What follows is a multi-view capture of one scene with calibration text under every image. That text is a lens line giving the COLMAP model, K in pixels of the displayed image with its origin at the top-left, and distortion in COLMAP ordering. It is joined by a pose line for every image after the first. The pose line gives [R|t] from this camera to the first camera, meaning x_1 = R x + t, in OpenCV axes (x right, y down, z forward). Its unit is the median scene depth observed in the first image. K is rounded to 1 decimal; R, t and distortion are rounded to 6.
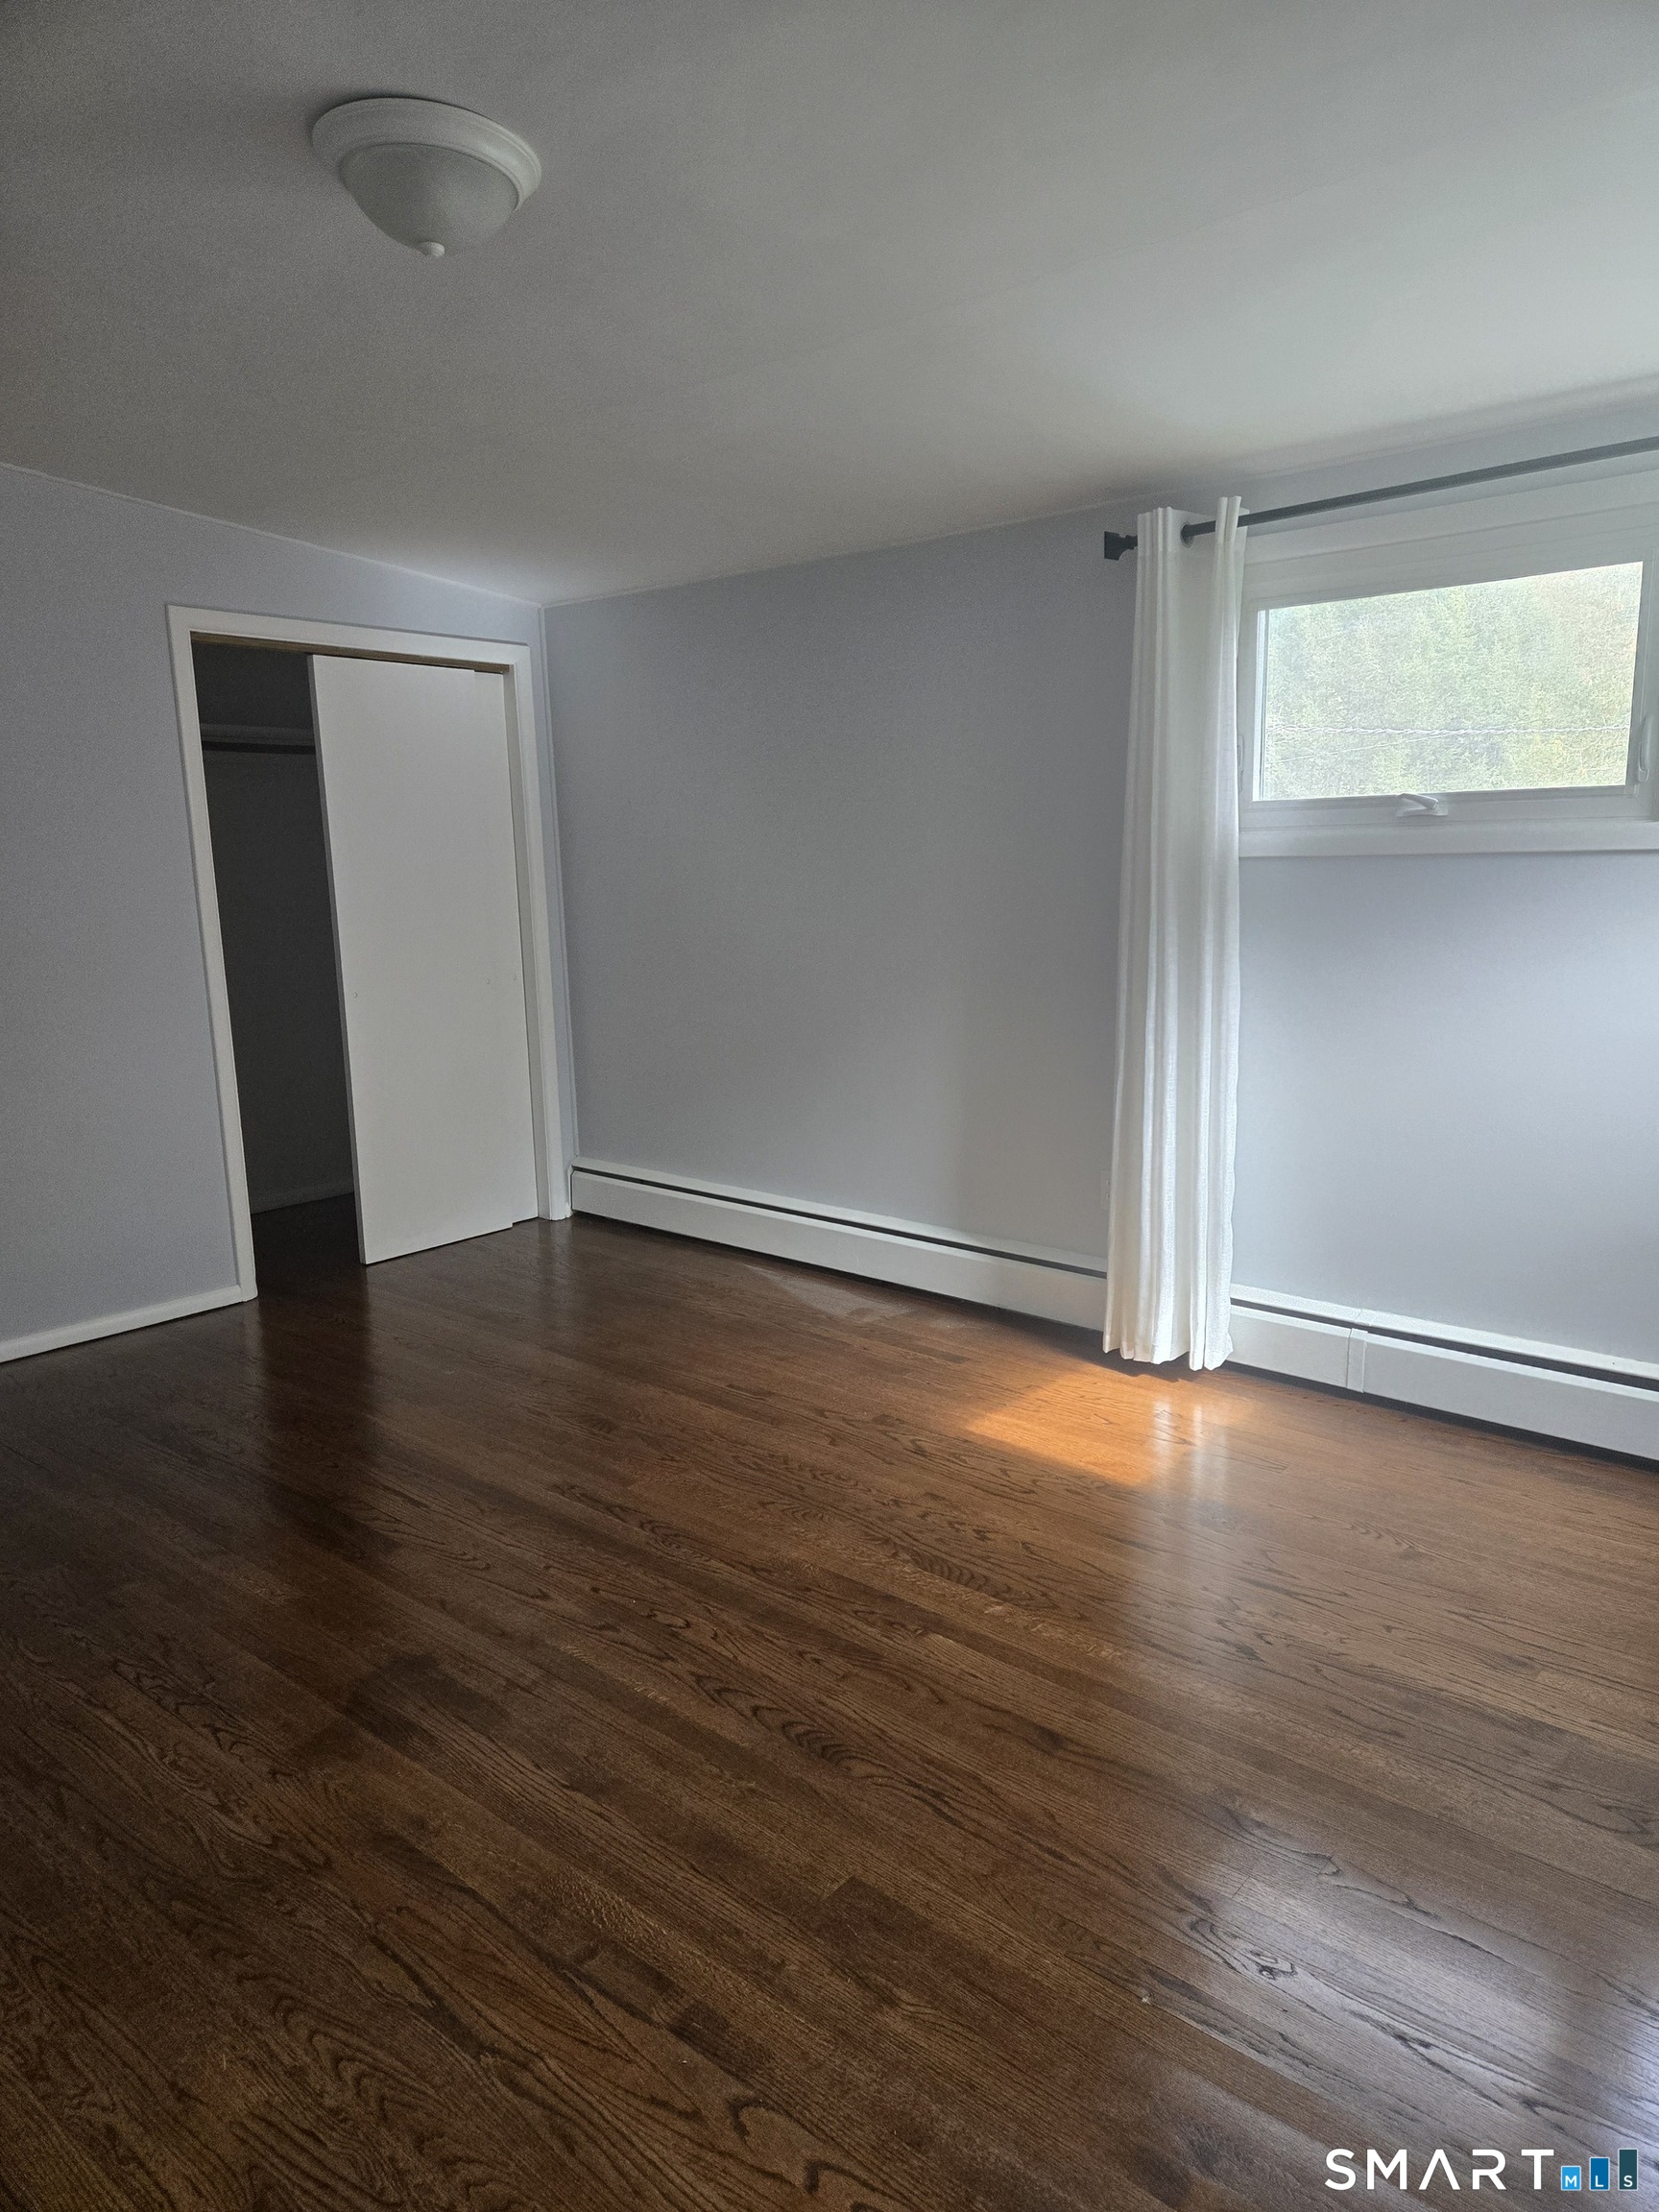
lens RADIAL K [[1440.3, 0, 829.5], [0, 1440.3, 1106.0], [0, 0, 1]] dist [0.004526, 0.000406]
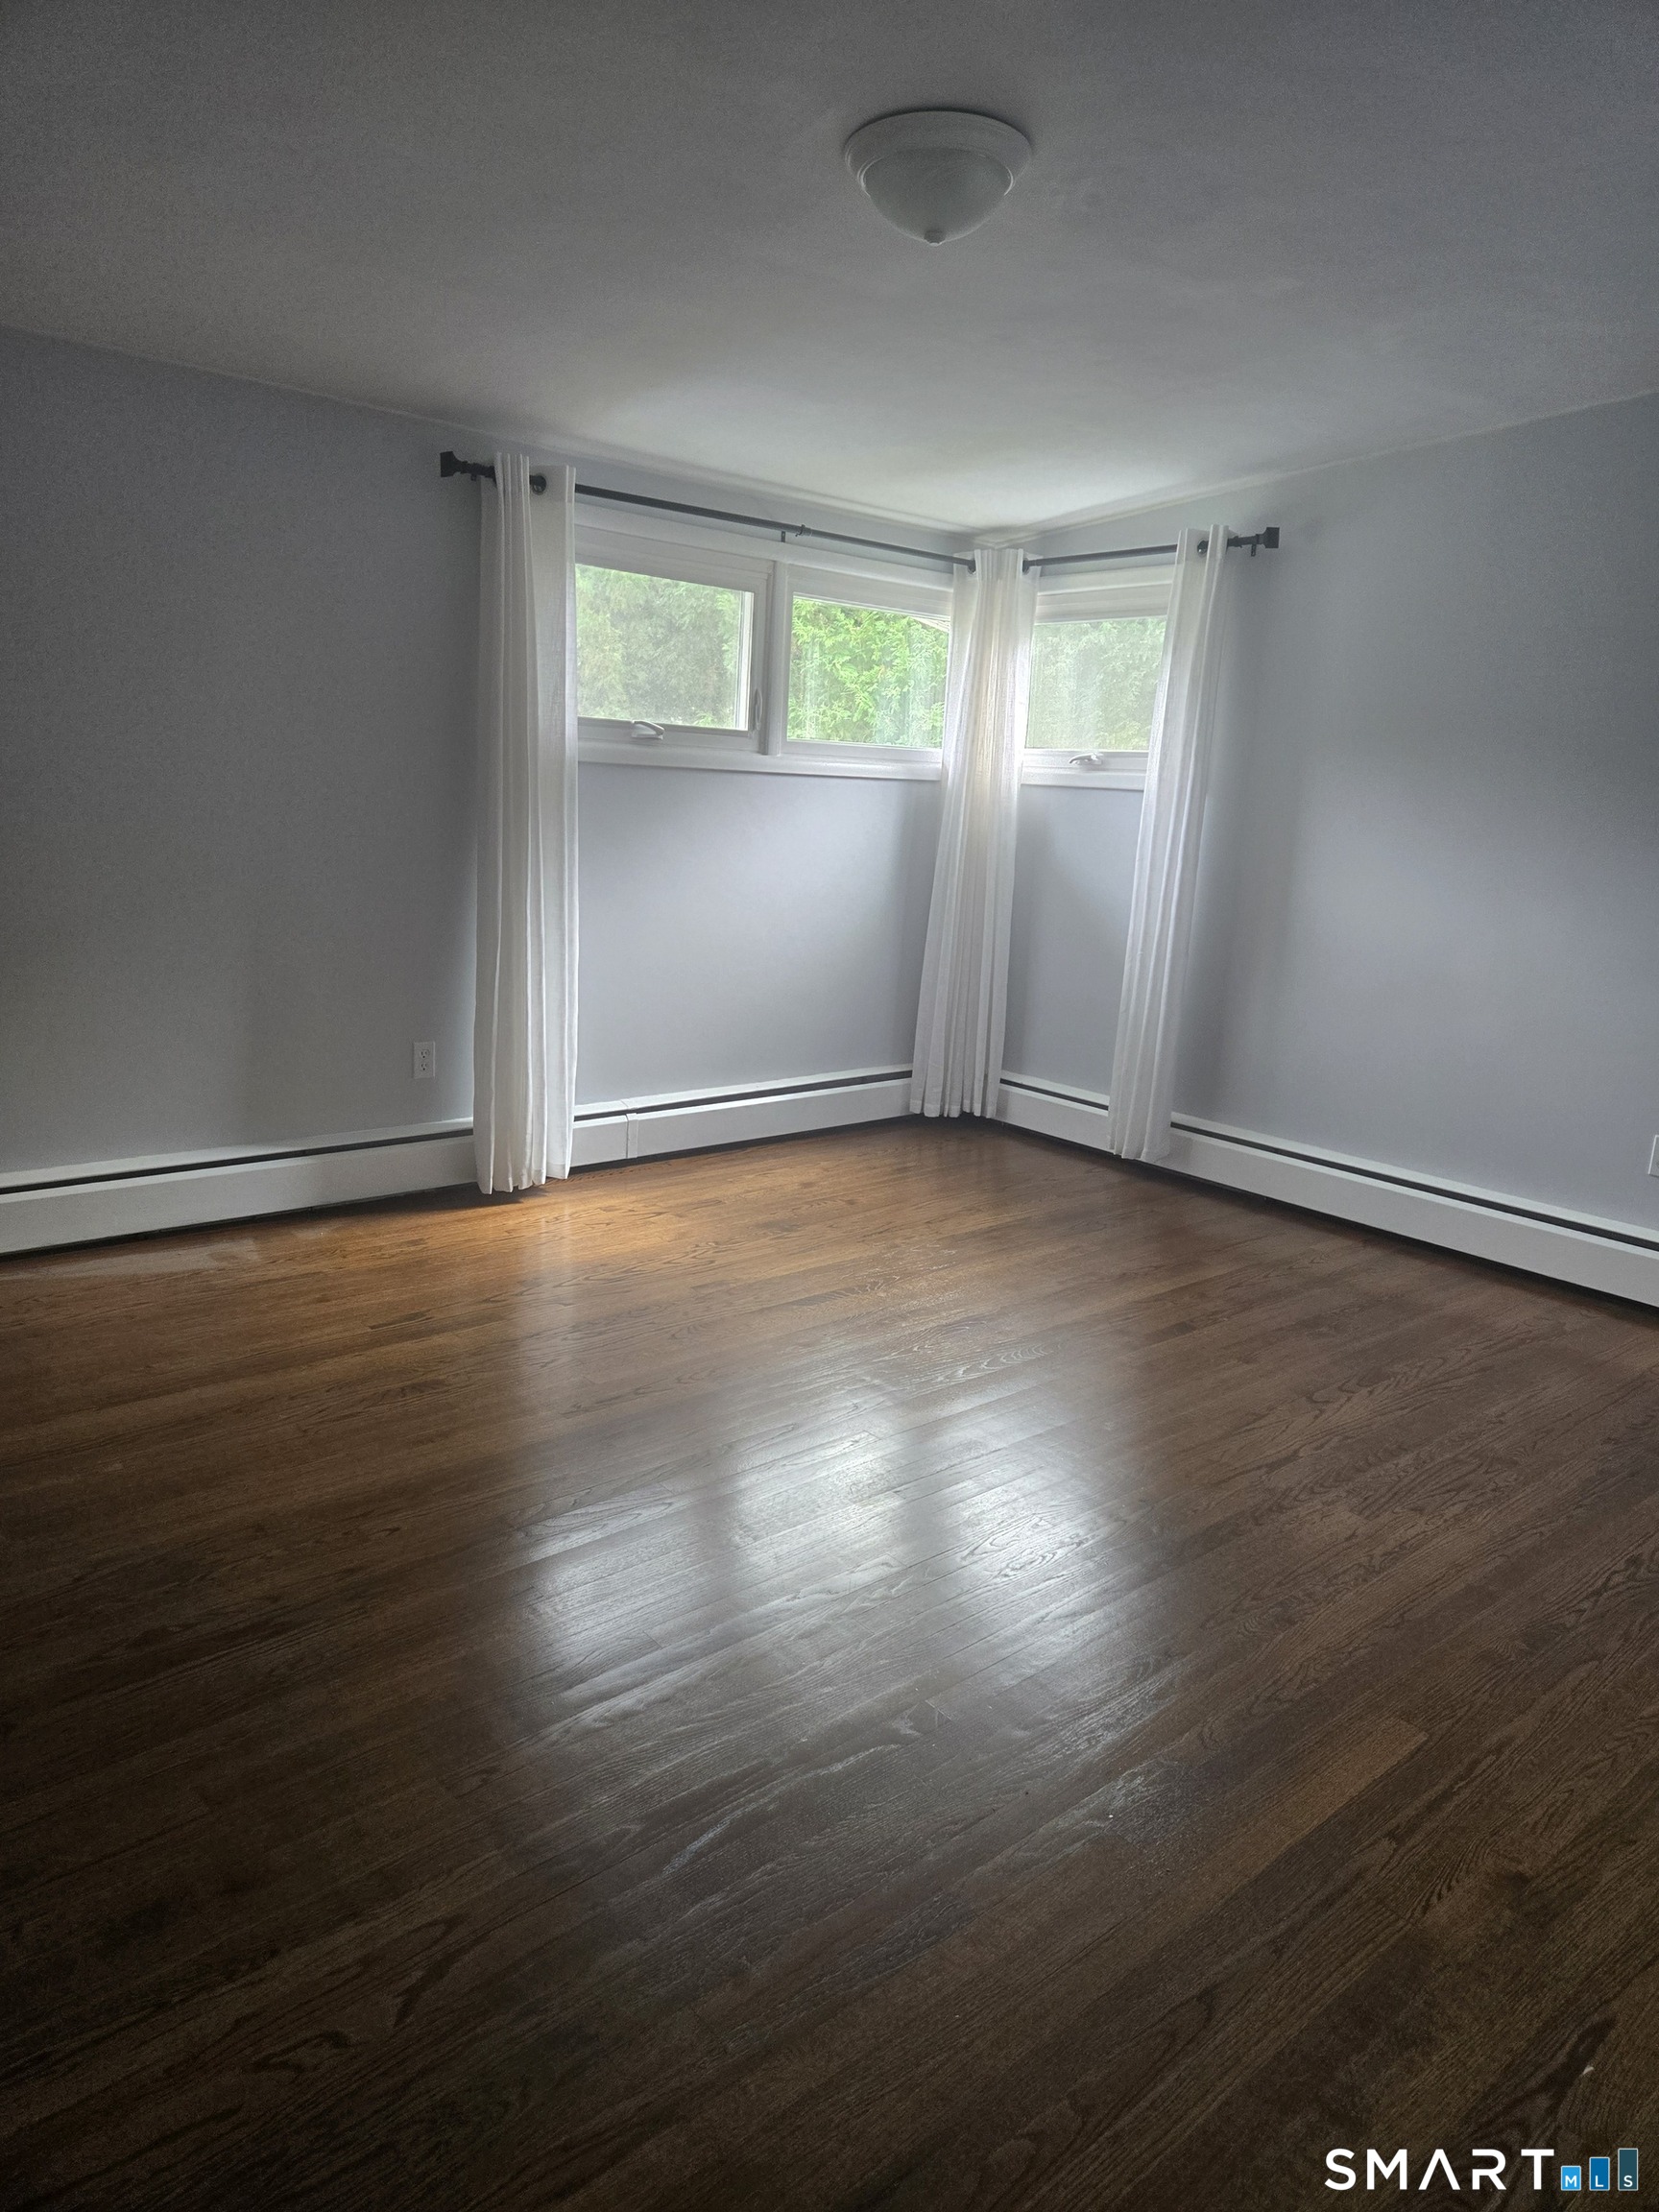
lens RADIAL K [[1440.3, 0, 829.5], [0, 1440.3, 1106.0], [0, 0, 1]] dist [0.004526, 0.000406]
pose [[0.129139, -0.193151, 0.972633, -0.953634], [0.114299, 0.977208, 0.178884, -0.077210], [-0.985017, 0.088071, 0.148273, 0.613831]]
